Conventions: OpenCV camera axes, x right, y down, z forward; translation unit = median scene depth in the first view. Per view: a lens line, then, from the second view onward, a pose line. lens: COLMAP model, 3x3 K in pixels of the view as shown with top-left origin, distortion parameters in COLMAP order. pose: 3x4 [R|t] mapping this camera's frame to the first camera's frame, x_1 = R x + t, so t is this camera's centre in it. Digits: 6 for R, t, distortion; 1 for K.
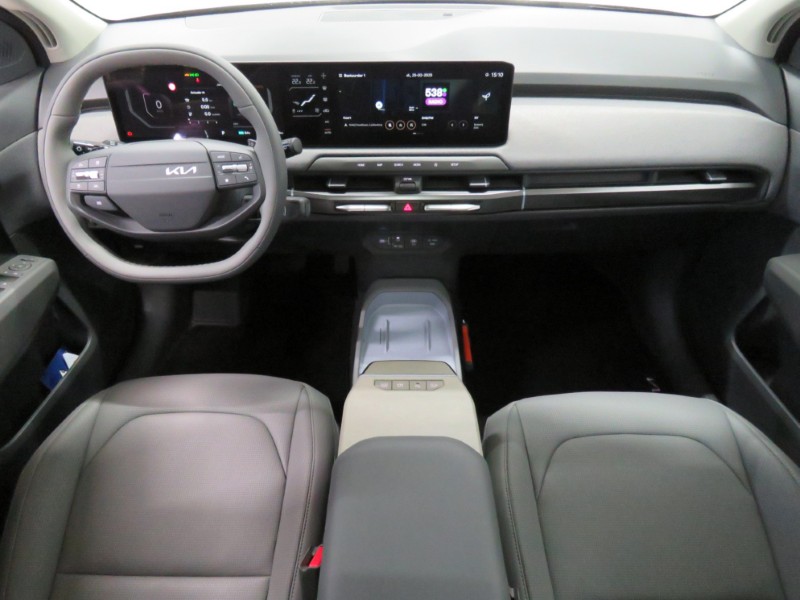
lens RADIAL K [[525.9, 0, 400.0], [0, 525.9, 300.0], [0, 0, 1]] dist [-0.003821, -0.001723]
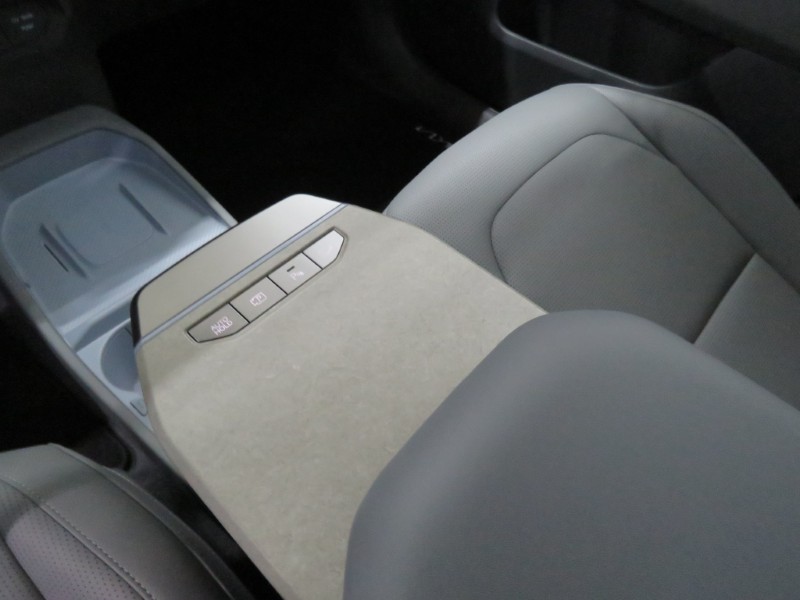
lens RADIAL K [[525.9, 0, 400.0], [0, 525.9, 300.0], [0, 0, 1]] dist [-0.003821, -0.001723]
pose [[0.653544, -0.576601, 0.490318, -0.104401], [0.413949, 0.814630, 0.406232, 0.041025], [-0.633661, -0.062525, 0.771080, 0.549014]]
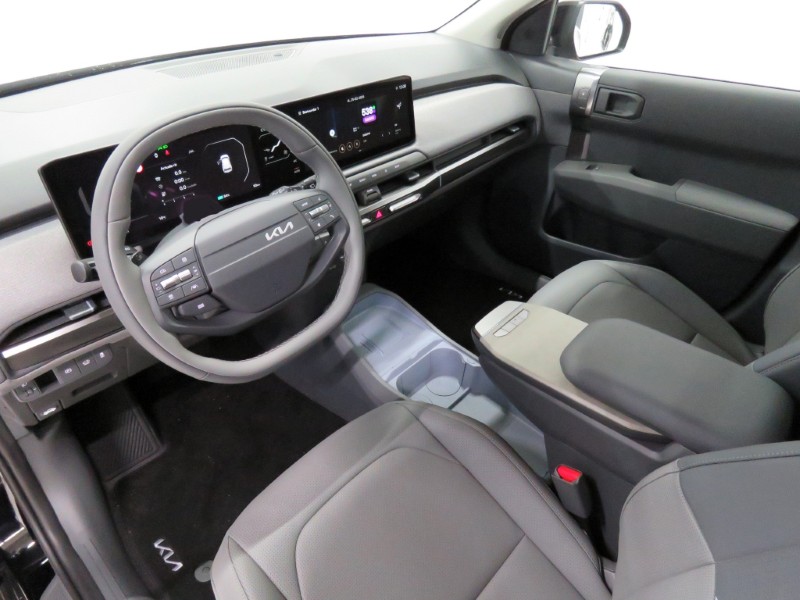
lens RADIAL K [[525.9, 0, 400.0], [0, 525.9, 300.0], [0, 0, 1]] dist [-0.003821, -0.001723]
pose [[0.657367, -0.421241, 0.624839, -0.761441], [0.467899, 0.878135, 0.099746, -0.112743], [-0.590711, 0.226792, 0.774355, 0.162400]]
